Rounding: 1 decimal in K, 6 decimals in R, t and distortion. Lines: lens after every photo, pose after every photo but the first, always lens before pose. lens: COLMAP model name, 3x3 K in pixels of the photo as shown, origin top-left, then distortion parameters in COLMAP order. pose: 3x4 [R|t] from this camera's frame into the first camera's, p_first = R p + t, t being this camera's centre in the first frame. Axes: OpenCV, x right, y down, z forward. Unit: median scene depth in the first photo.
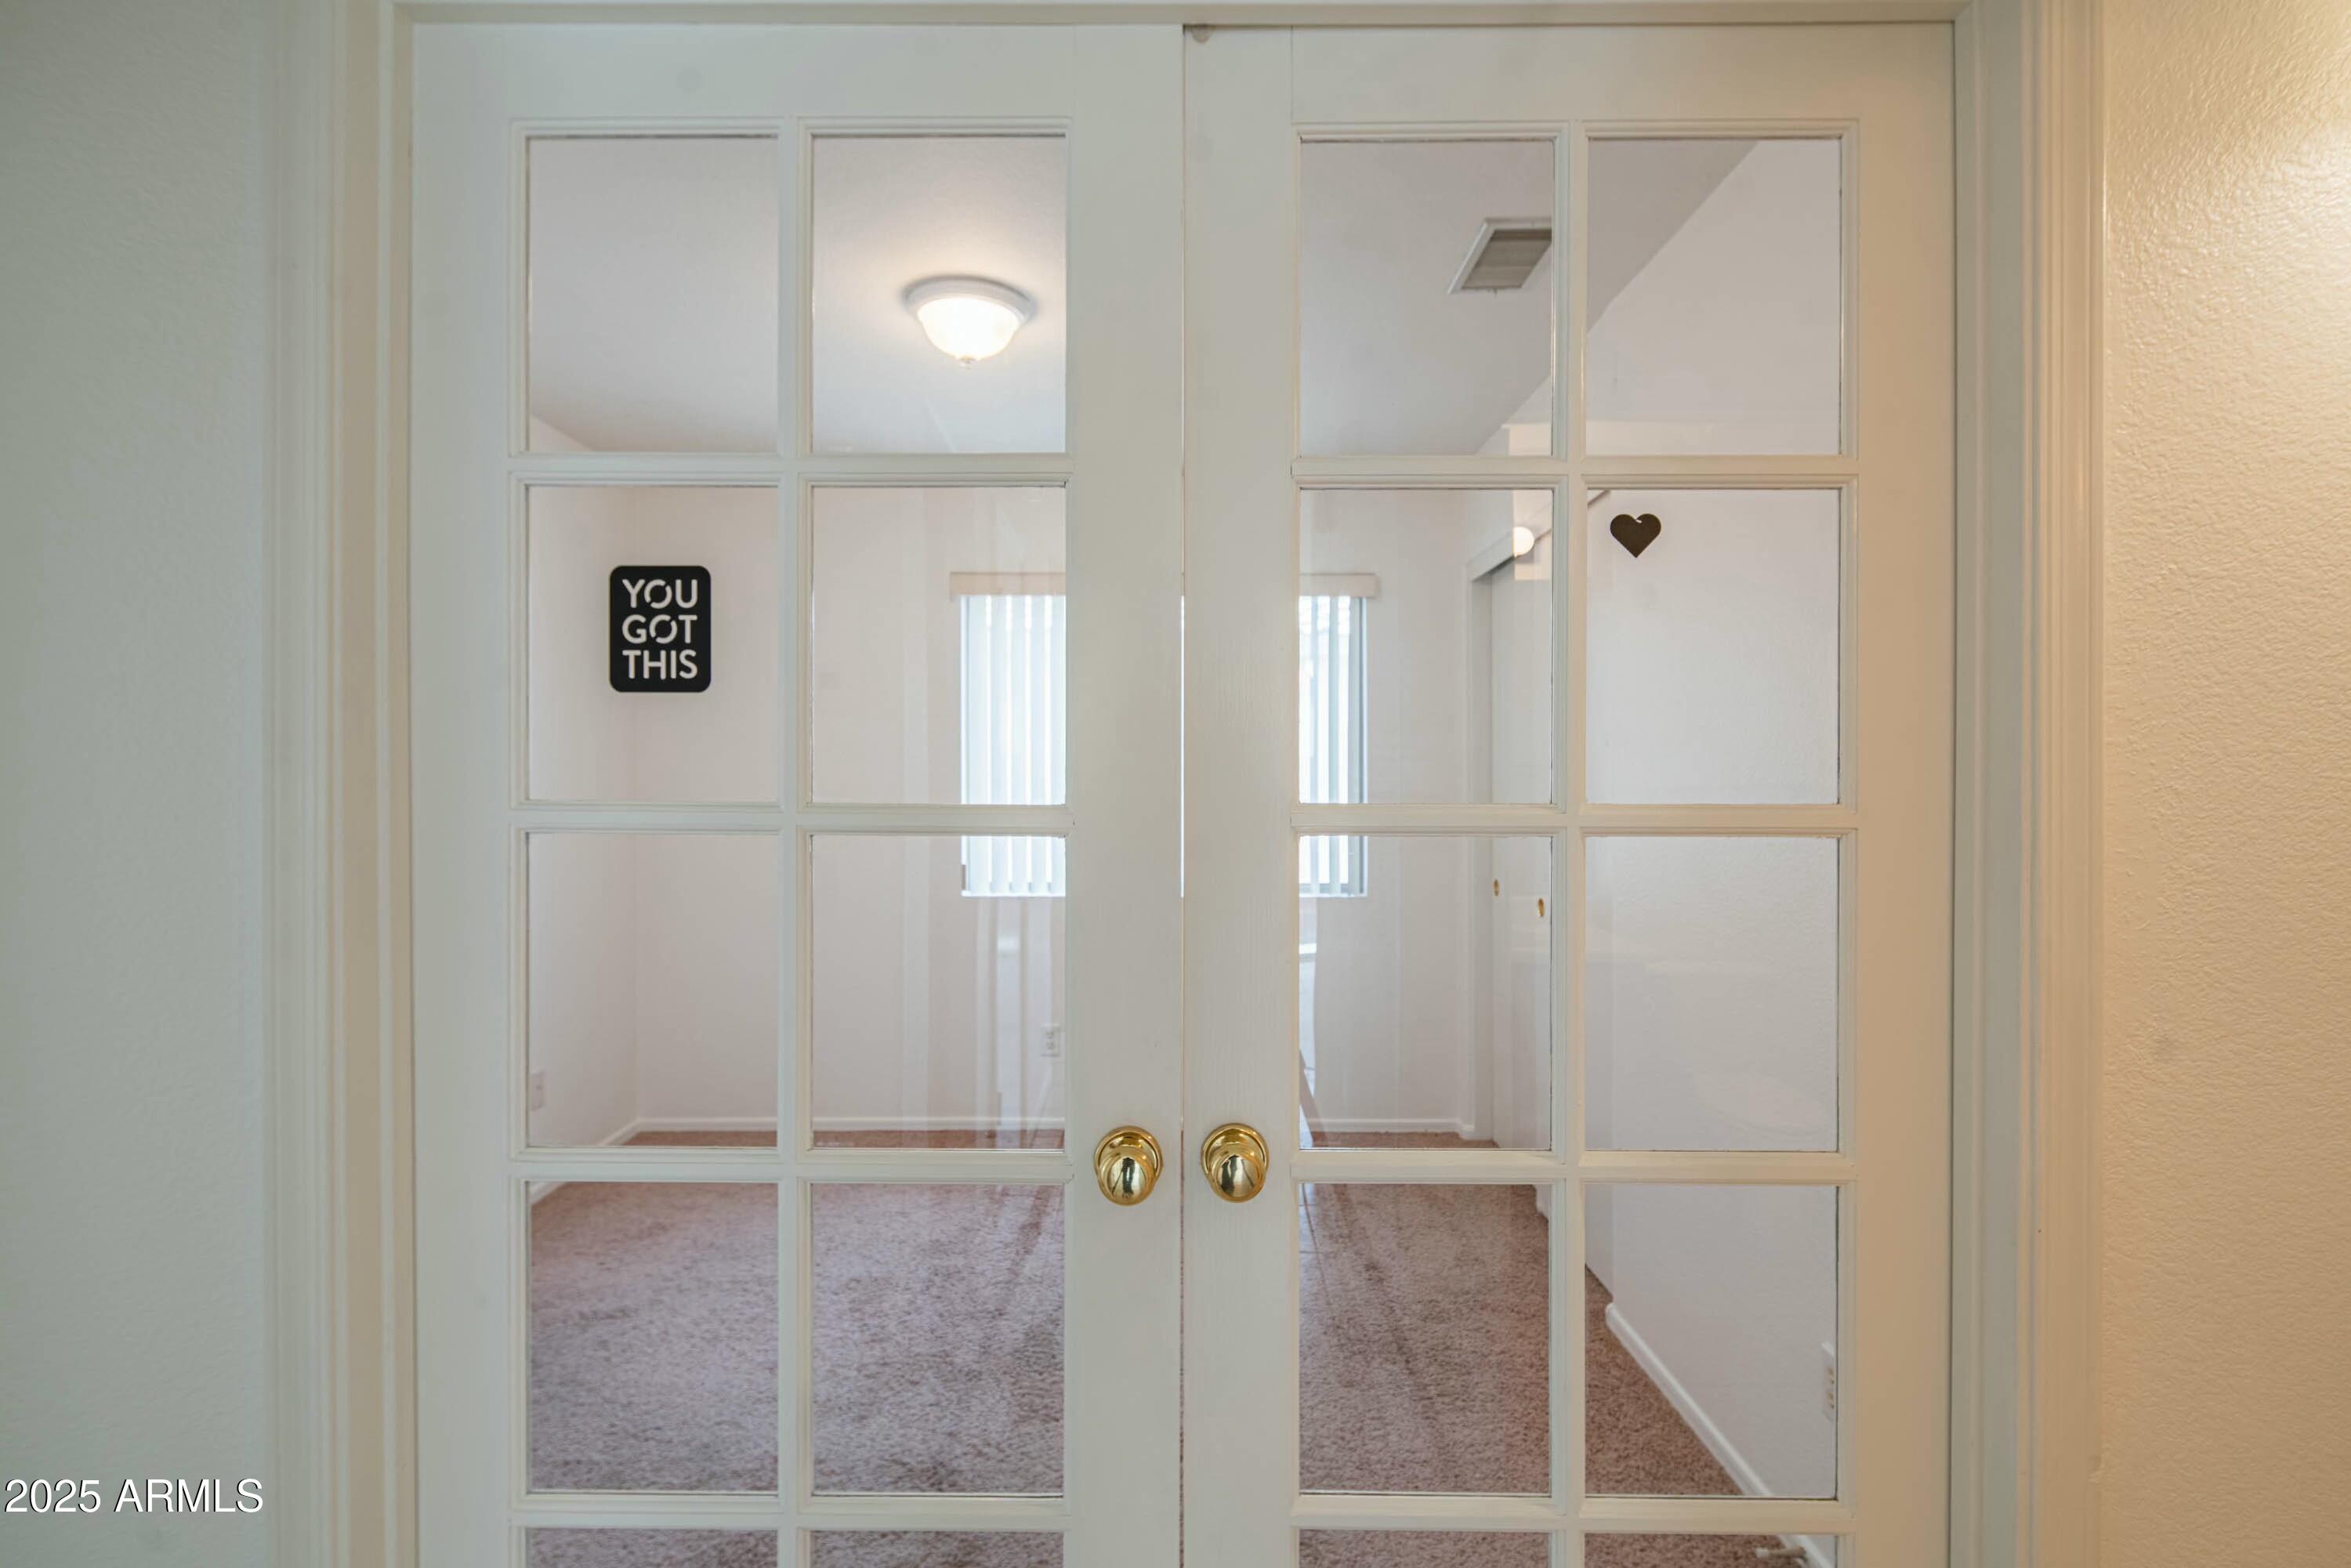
lens RADIAL K [[1165.5, 0, 1161.9], [0, 1165.5, 786.4], [0, 0, 1]] dist [0.007061, -0.005158]
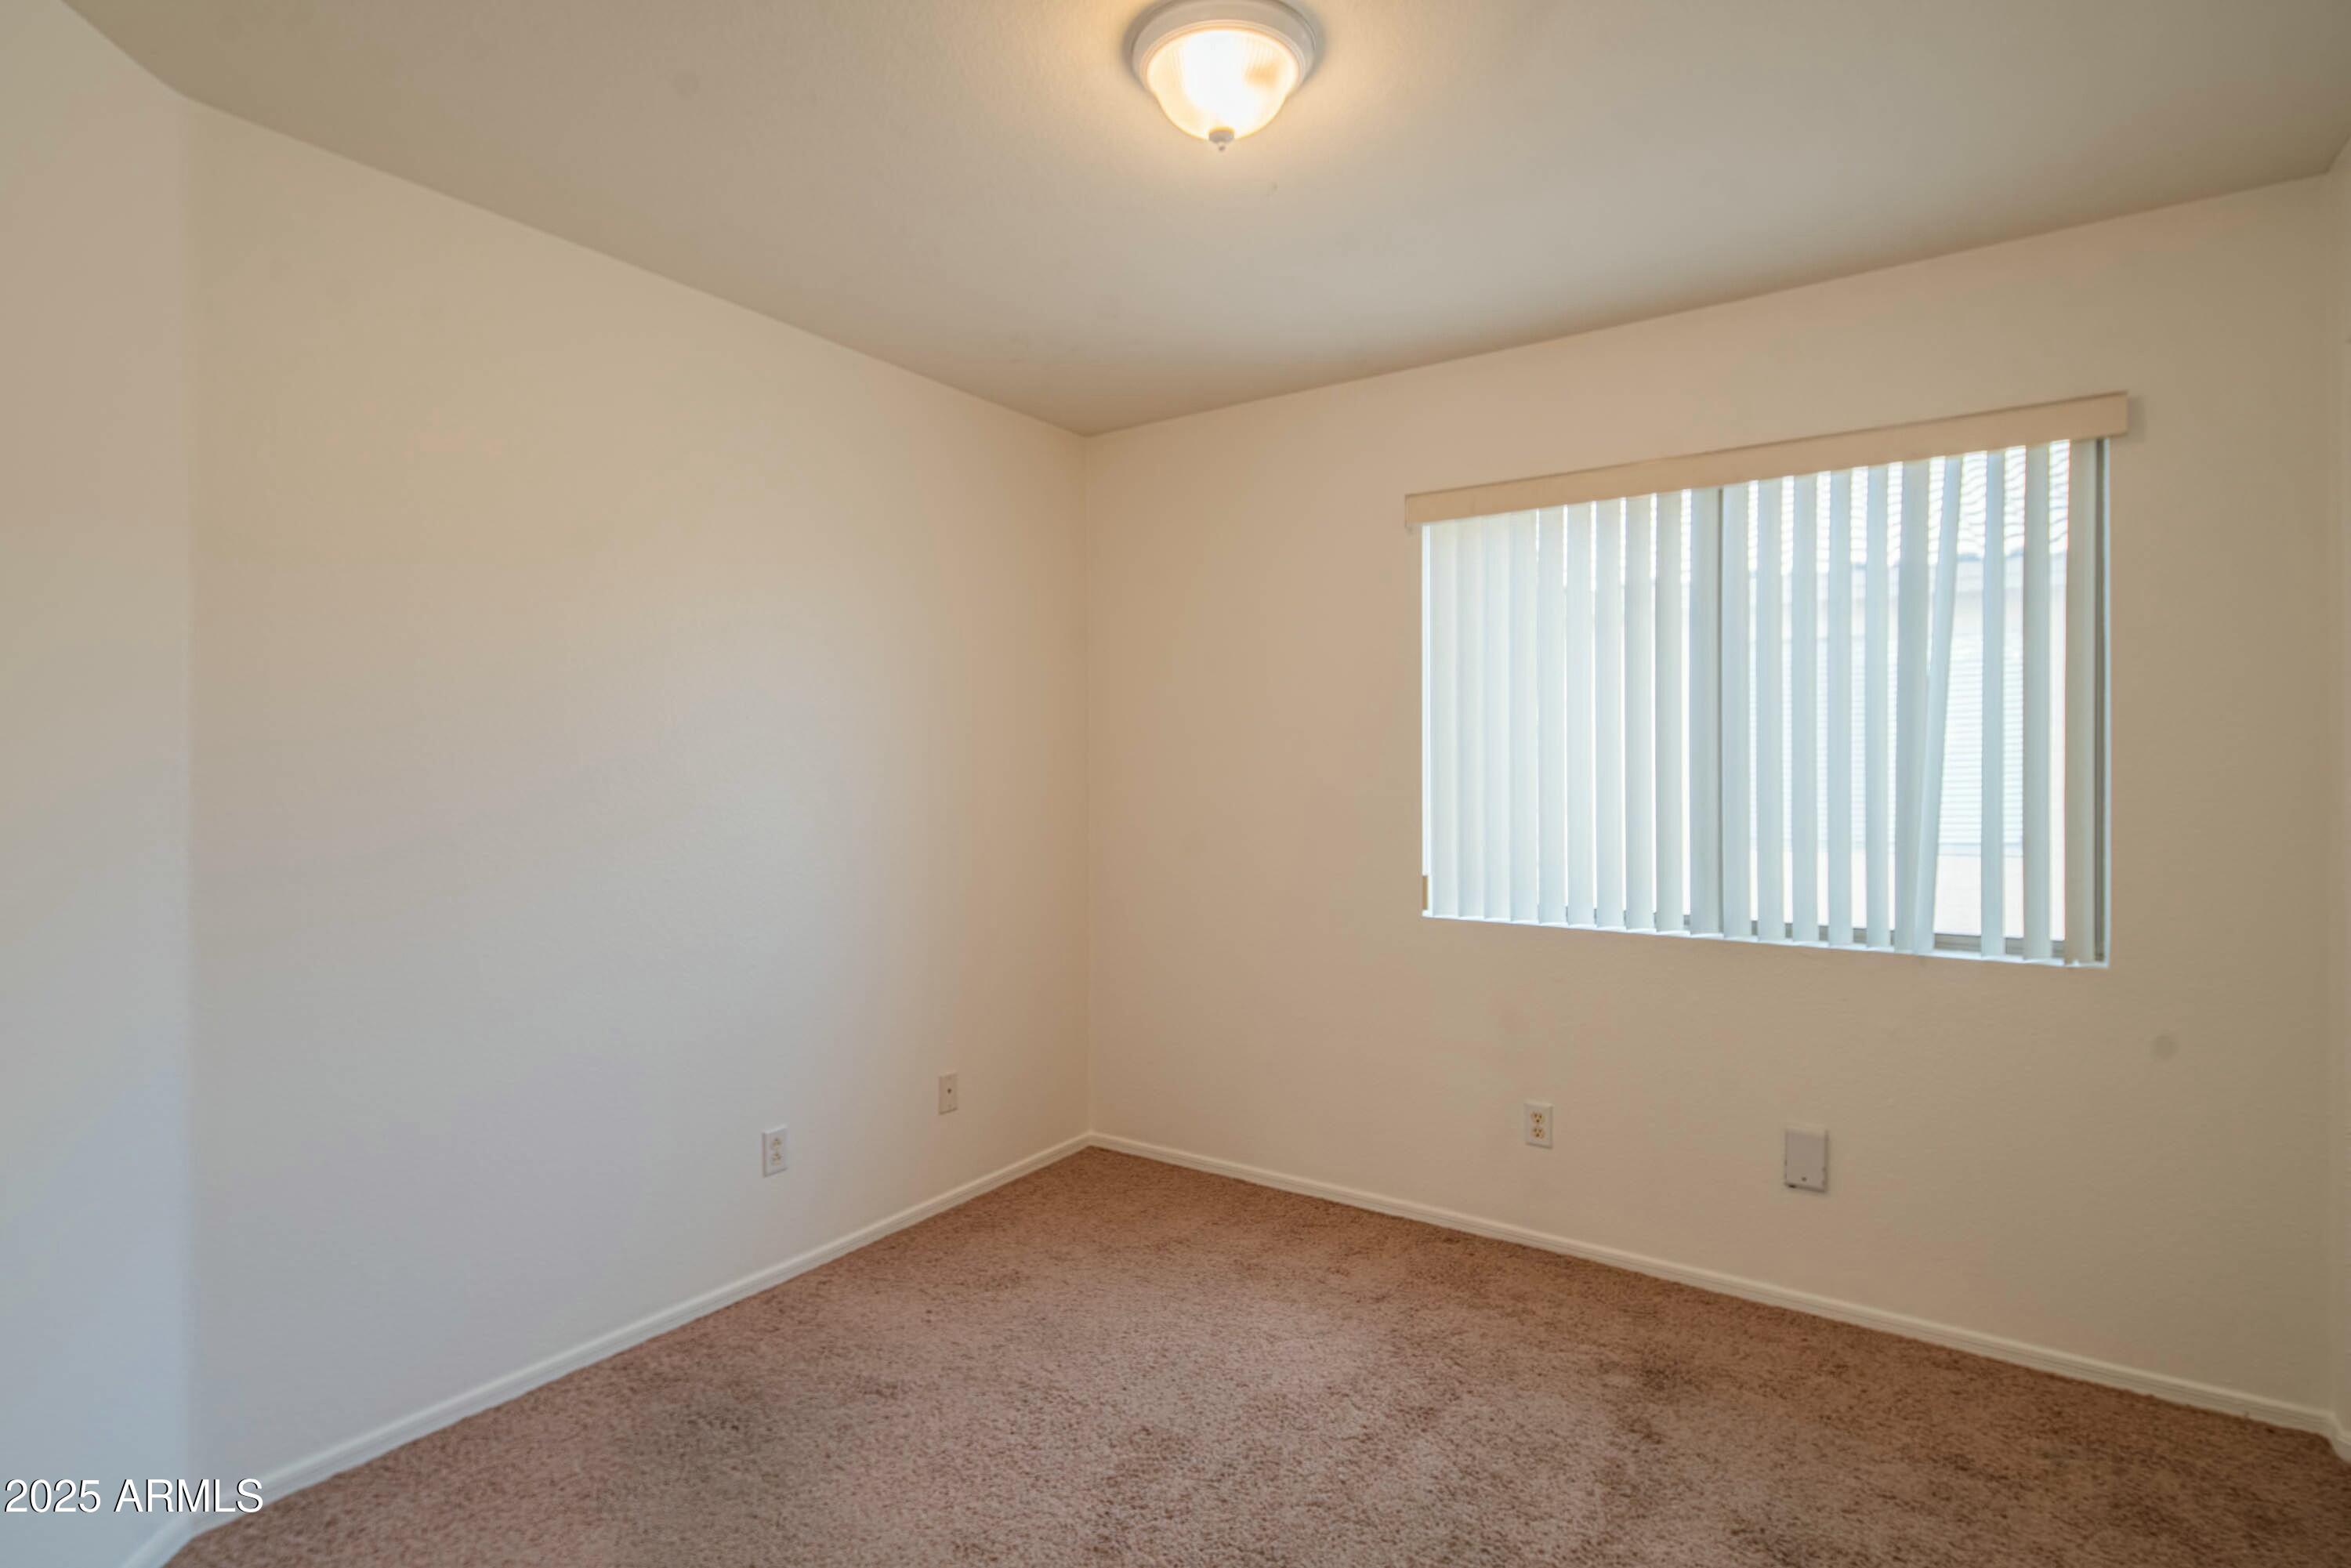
lens RADIAL K [[1165.5, 0, 1123.4], [0, 1165.5, 777.8], [0, 0, 1]] dist [0.007061, -0.005158]
pose [[0.820267, 0.001377, -0.571979, 0.108045], [0.000172, 0.999996, 0.002654, 0.000923], [0.571981, -0.002275, 0.820264, 0.264481]]
